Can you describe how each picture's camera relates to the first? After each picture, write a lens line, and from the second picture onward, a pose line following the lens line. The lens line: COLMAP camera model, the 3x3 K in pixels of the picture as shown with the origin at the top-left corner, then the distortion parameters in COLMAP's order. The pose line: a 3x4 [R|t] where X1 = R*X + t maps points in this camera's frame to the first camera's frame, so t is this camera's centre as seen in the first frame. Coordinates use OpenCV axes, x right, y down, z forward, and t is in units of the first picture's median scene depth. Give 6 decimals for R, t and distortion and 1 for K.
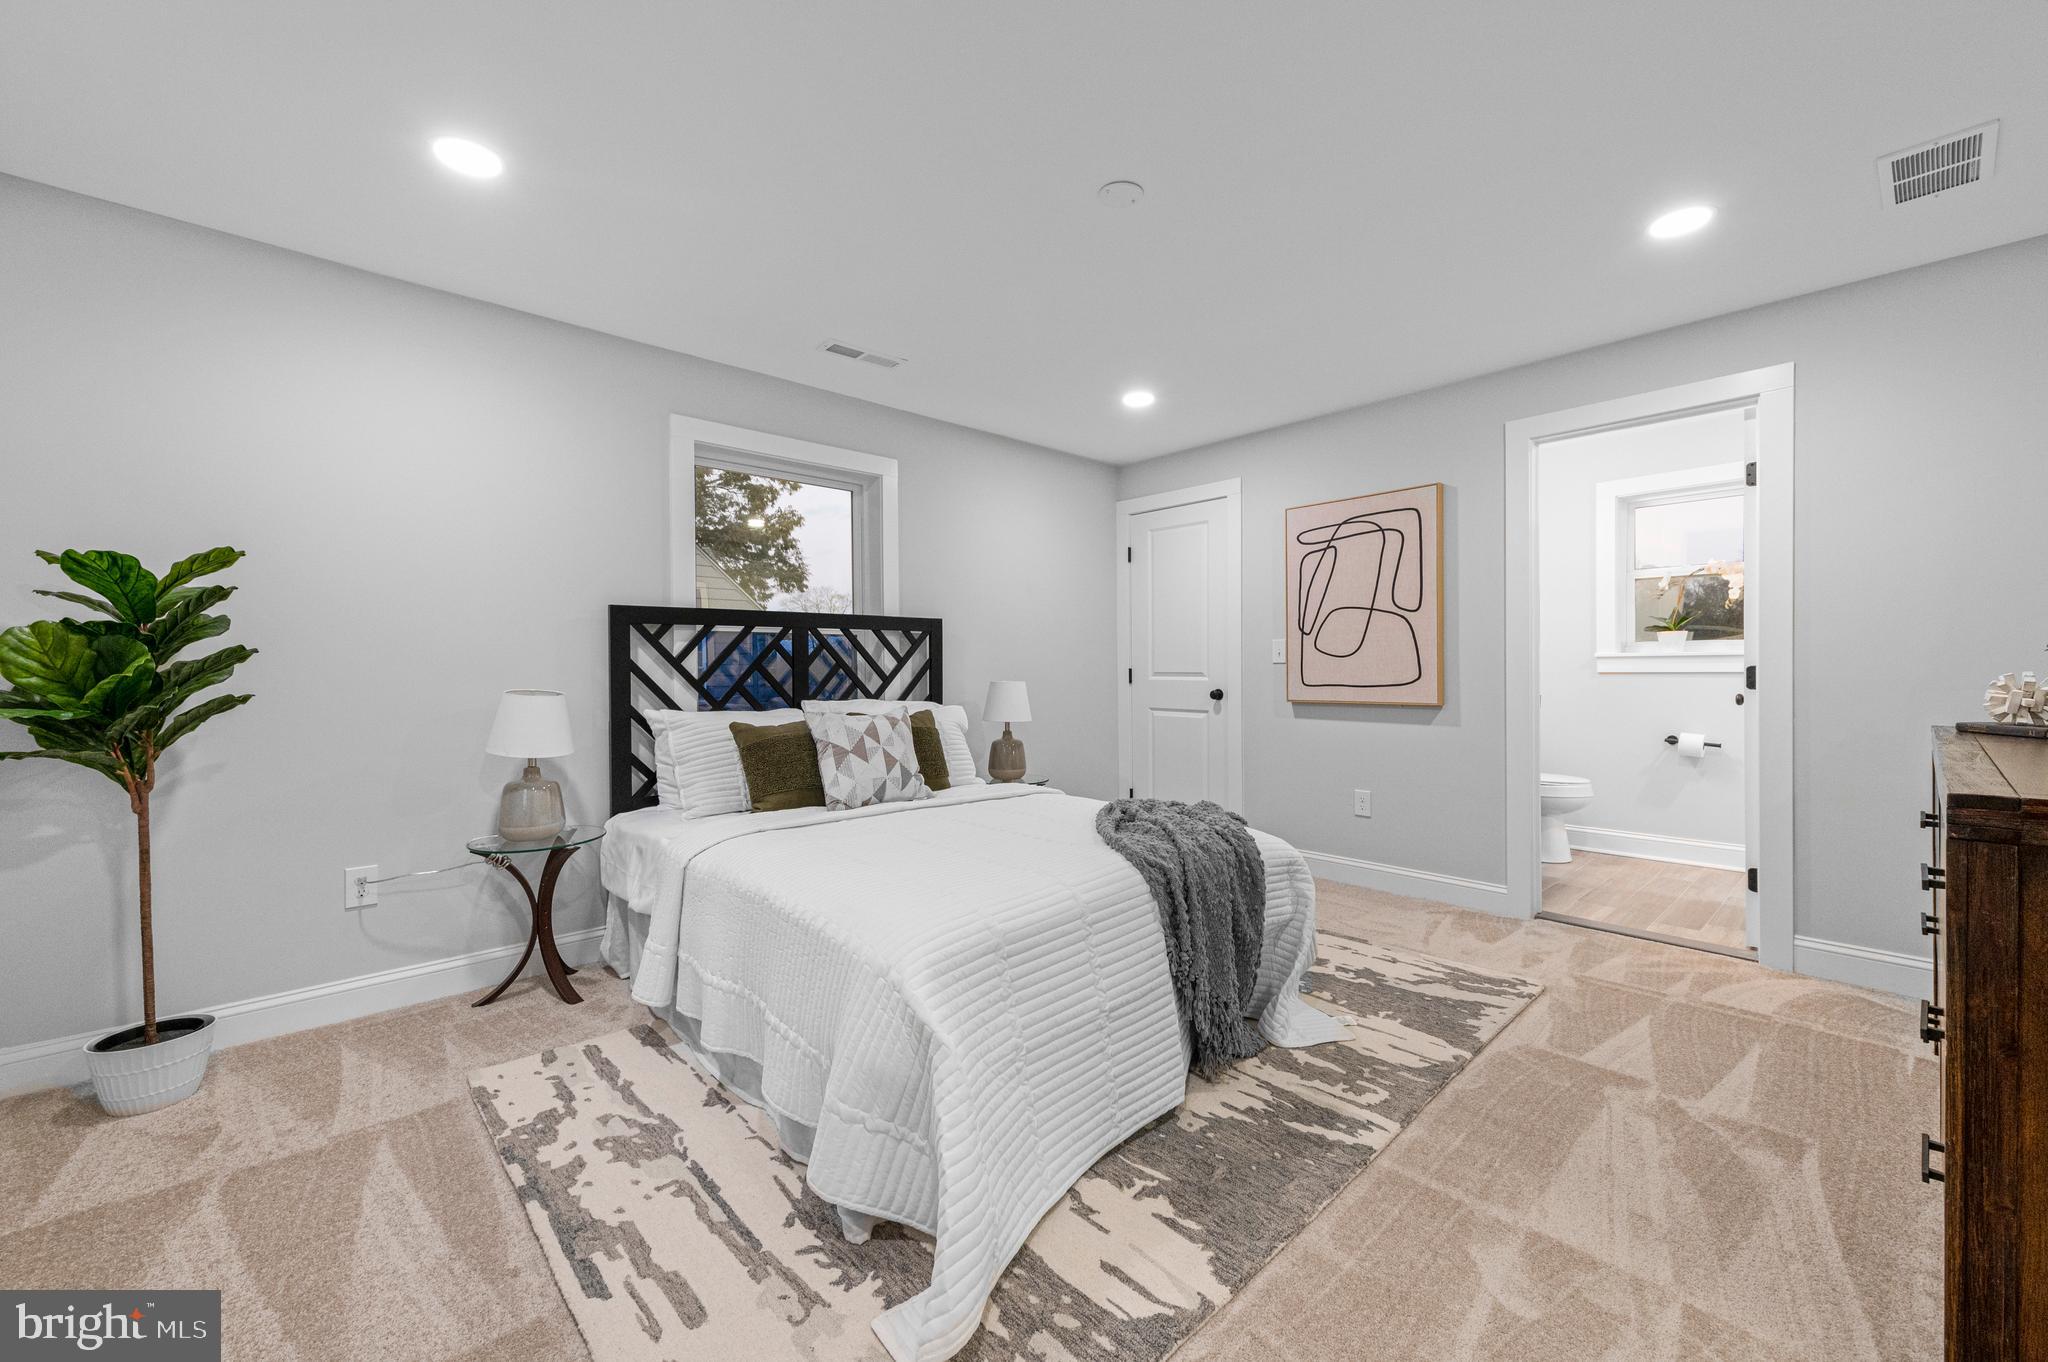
lens RADIAL K [[802.7, 0, 1033.5], [0, 802.7, 672.0], [0, 0, 1]] dist [0.012385, -0.003911]
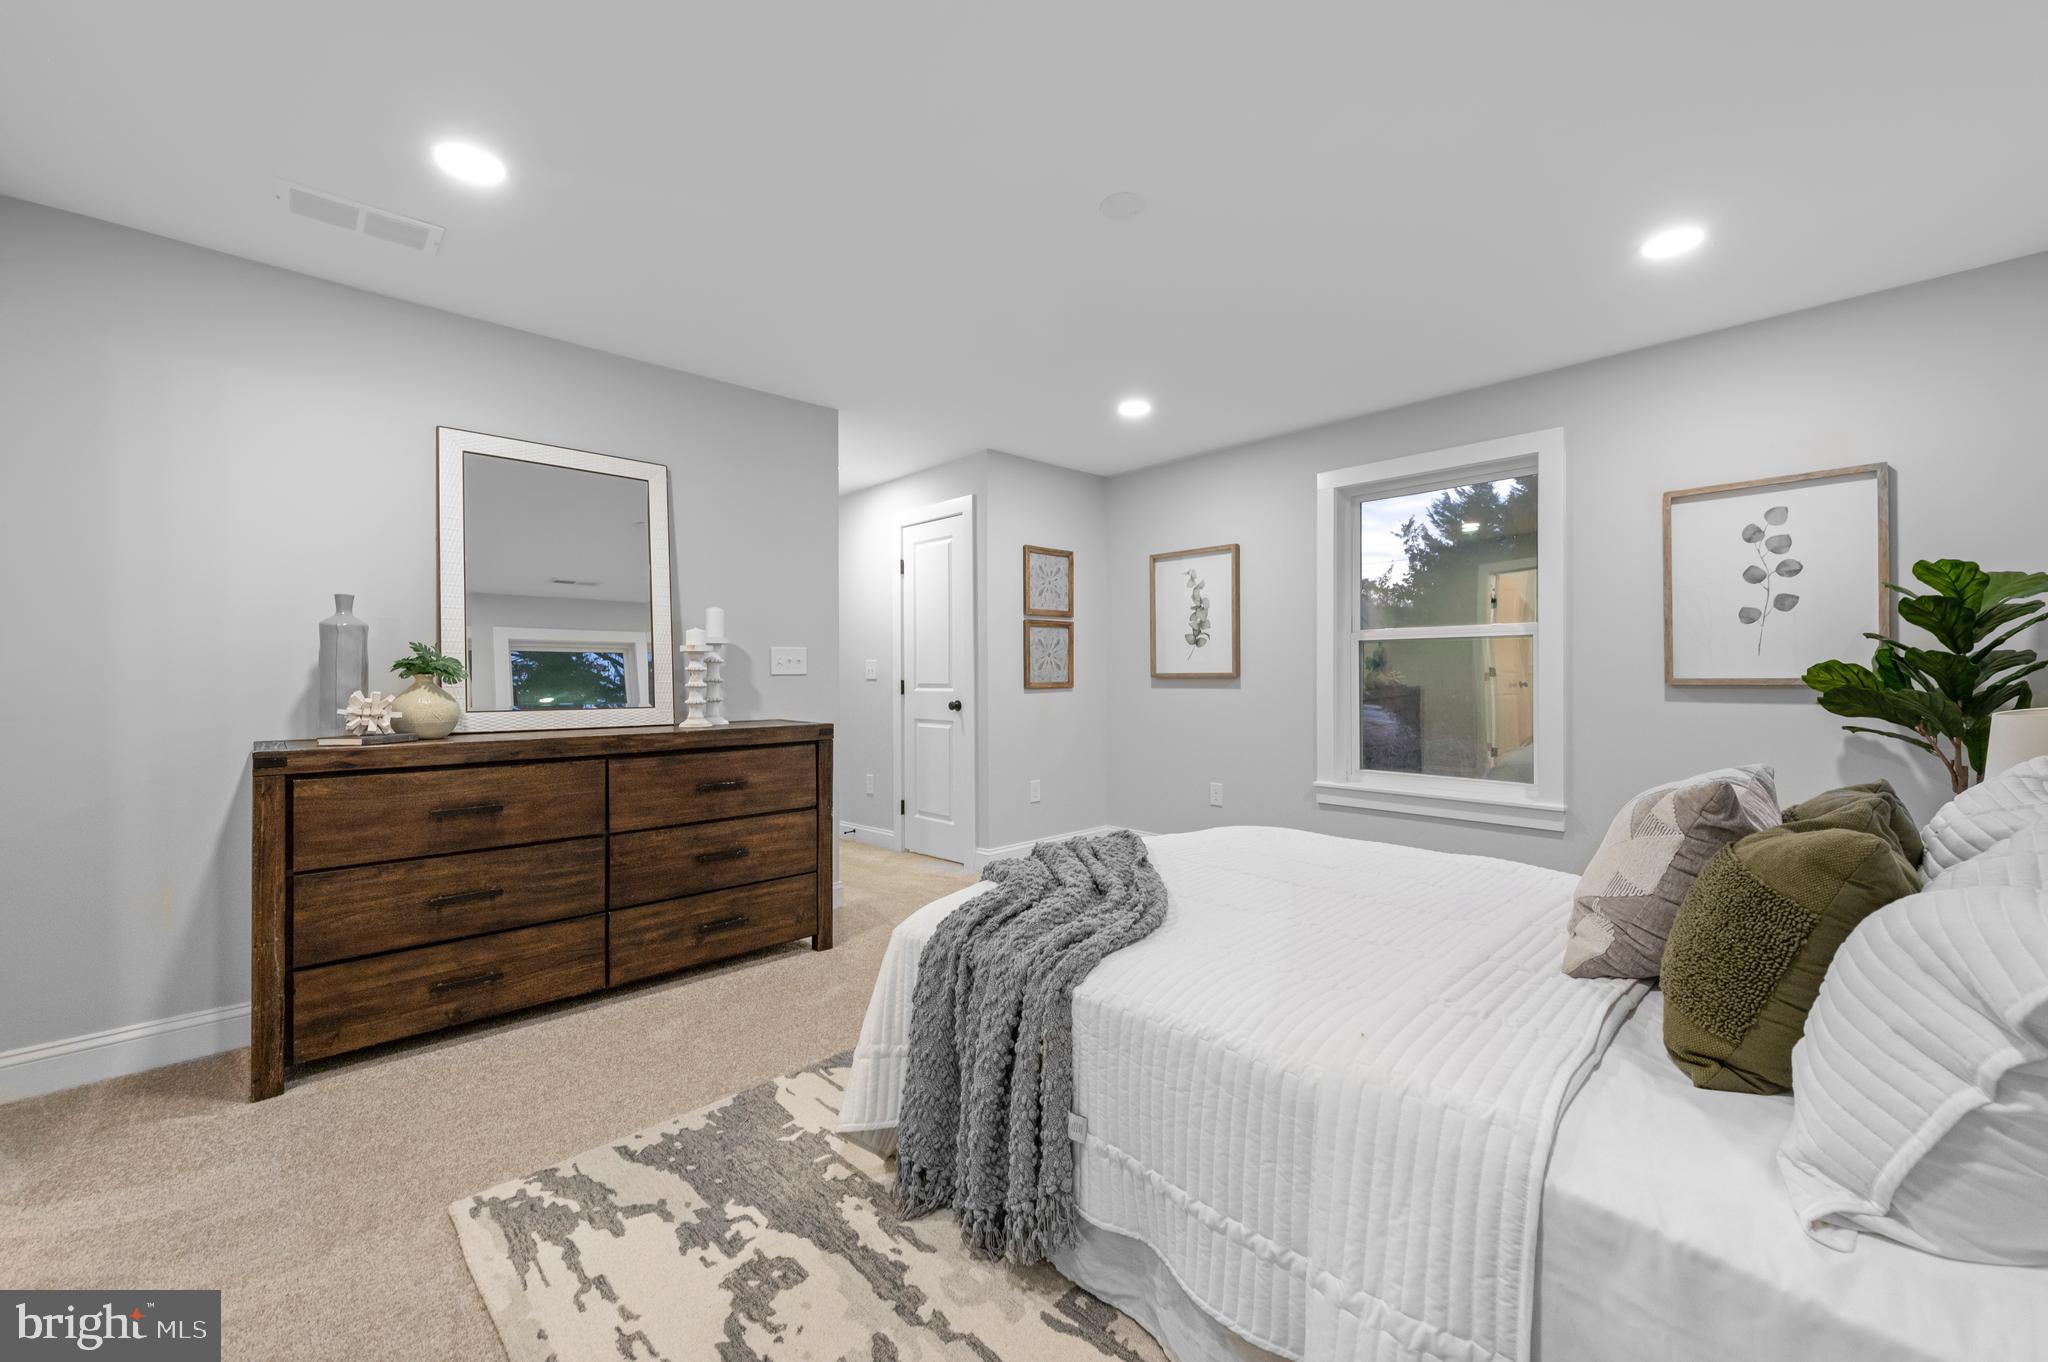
lens RADIAL K [[802.7, 0, 1033.5], [0, 802.7, 672.0], [0, 0, 1]] dist [0.012385, -0.003911]
pose [[-0.999788, 0.018351, -0.009306, 0.189762], [0.018193, 0.999693, 0.016799, -0.018988], [0.009612, 0.016626, -0.999816, 1.601129]]
